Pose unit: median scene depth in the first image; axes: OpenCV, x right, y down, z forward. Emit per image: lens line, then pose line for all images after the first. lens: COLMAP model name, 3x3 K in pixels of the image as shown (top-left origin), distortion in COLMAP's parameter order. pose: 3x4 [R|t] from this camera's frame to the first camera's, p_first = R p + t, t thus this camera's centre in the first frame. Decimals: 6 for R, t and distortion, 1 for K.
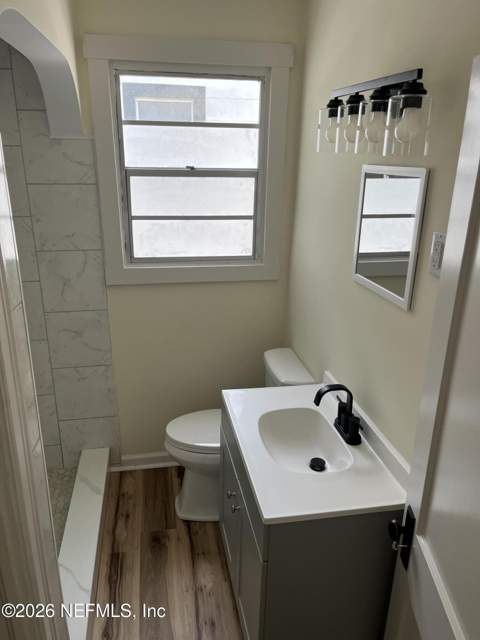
lens RADIAL K [[477.9, 0, 239.8], [0, 477.9, 319.2], [0, 0, 1]] dist [0.055923, 0.001015]
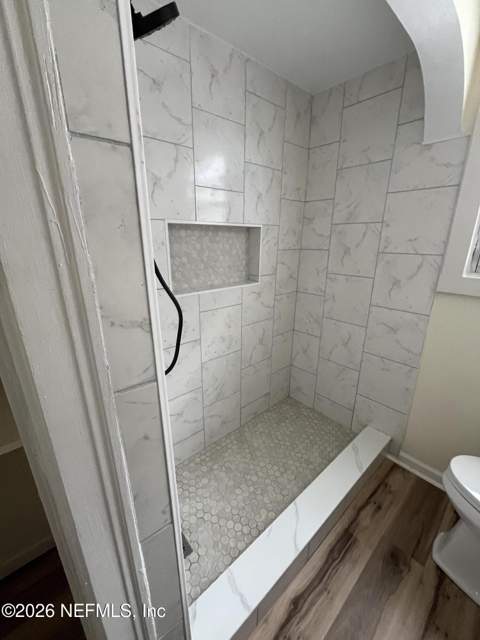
lens RADIAL K [[258.6, 0, 242.2], [0, 258.6, 319.3], [0, 0, 1]] dist [-0.004058, -0.000172]
pose [[0.514735, 0.248050, -0.820682, -0.027866], [-0.277002, 0.954010, 0.114611, 0.035827], [0.811368, 0.168336, 0.559773, 0.378733]]
